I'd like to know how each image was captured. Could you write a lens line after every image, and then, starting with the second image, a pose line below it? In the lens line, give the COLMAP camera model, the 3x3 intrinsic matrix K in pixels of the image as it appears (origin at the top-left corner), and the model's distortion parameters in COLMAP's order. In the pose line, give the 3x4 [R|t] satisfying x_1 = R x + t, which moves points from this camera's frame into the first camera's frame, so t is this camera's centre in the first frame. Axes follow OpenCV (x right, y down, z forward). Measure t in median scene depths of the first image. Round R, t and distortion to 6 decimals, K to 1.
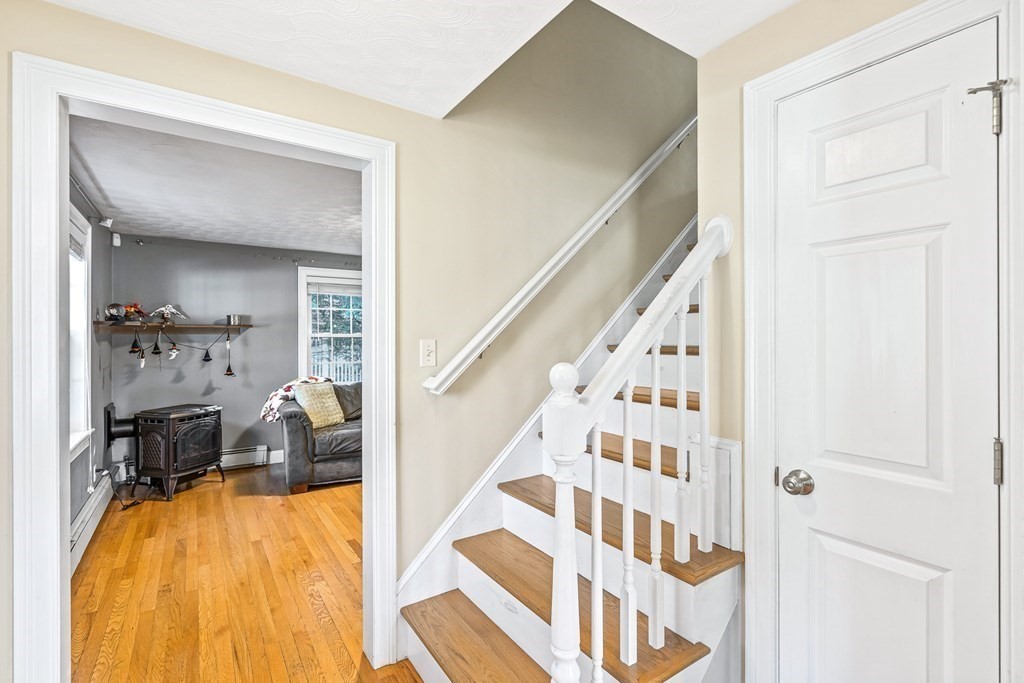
lens RADIAL K [[465.7, 0, 509.4], [0, 465.7, 337.8], [0, 0, 1]] dist [0.000736, -0.000124]
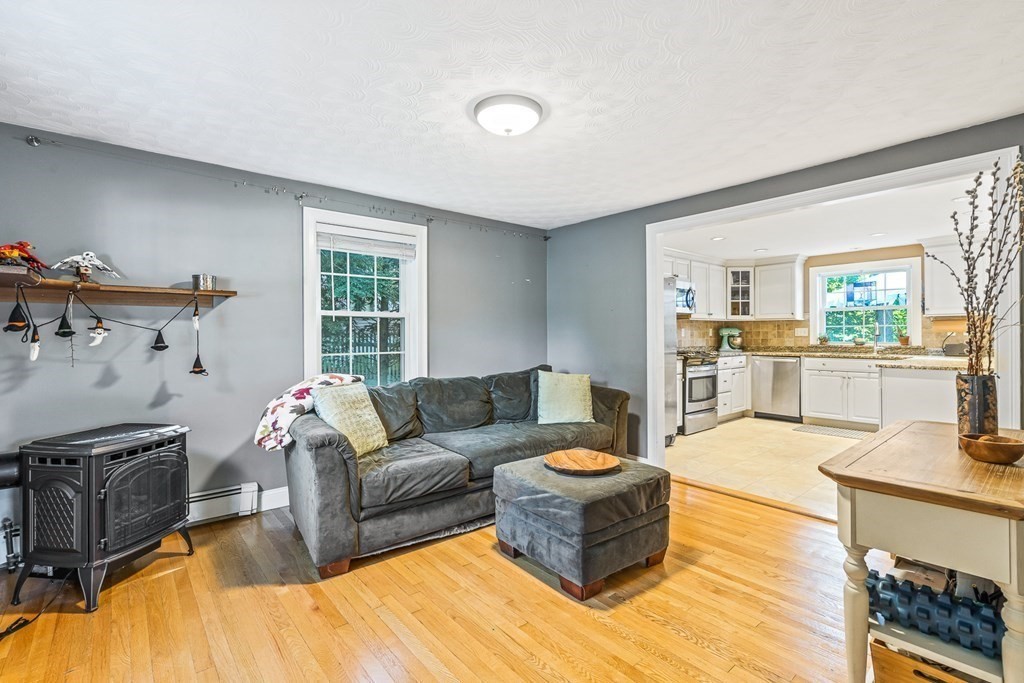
lens RADIAL K [[465.7, 0, 511.0], [0, 465.7, 336.5], [0, 0, 1]] dist [0.000736, -0.000124]
pose [[0.994768, -0.001393, 0.102147, -0.279523], [0.000914, 0.999988, 0.004743, 0.032466], [-0.102152, -0.004625, 0.994758, 0.385262]]
